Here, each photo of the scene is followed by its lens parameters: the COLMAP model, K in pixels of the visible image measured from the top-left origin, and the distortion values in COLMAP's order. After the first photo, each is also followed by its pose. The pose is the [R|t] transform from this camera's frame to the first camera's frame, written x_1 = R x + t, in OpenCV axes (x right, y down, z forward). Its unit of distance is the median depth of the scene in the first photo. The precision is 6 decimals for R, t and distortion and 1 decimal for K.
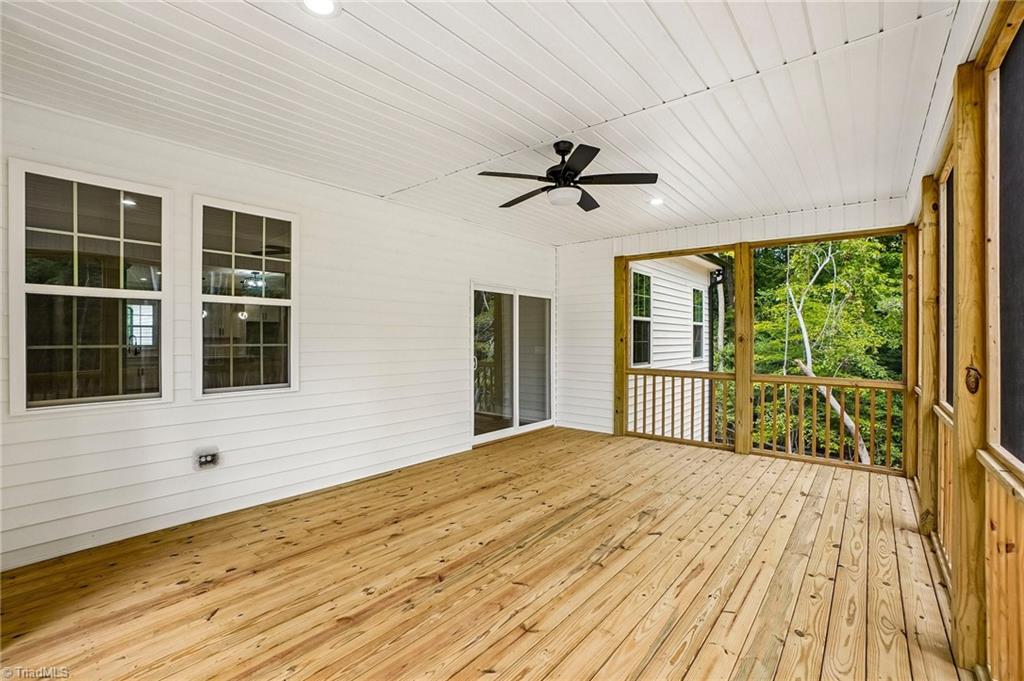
lens RADIAL K [[457.0, 0, 512.0], [0, 457.0, 340.5], [0, 0, 1]] dist [-0.000348, -0.000021]
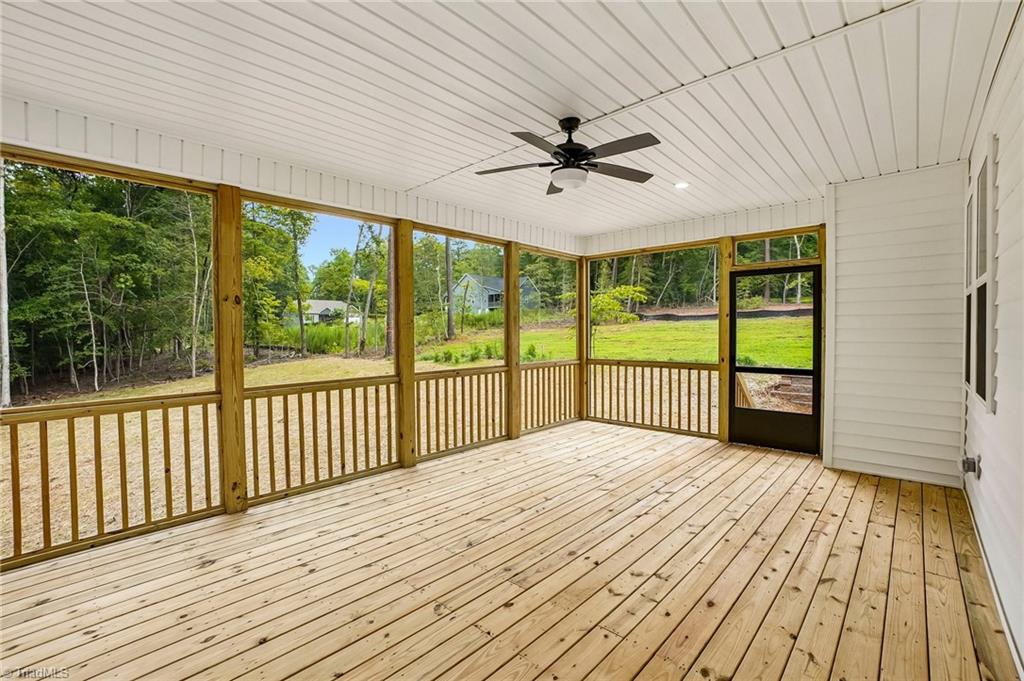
lens RADIAL K [[457.0, 0, 512.0], [0, 457.0, 340.5], [0, 0, 1]] dist [-0.000348, -0.000021]
pose [[-0.998603, -0.000266, 0.052844, 0.186703], [0.001125, 0.999654, 0.026284, -0.012046], [-0.052833, 0.026307, -0.998257, 1.942555]]
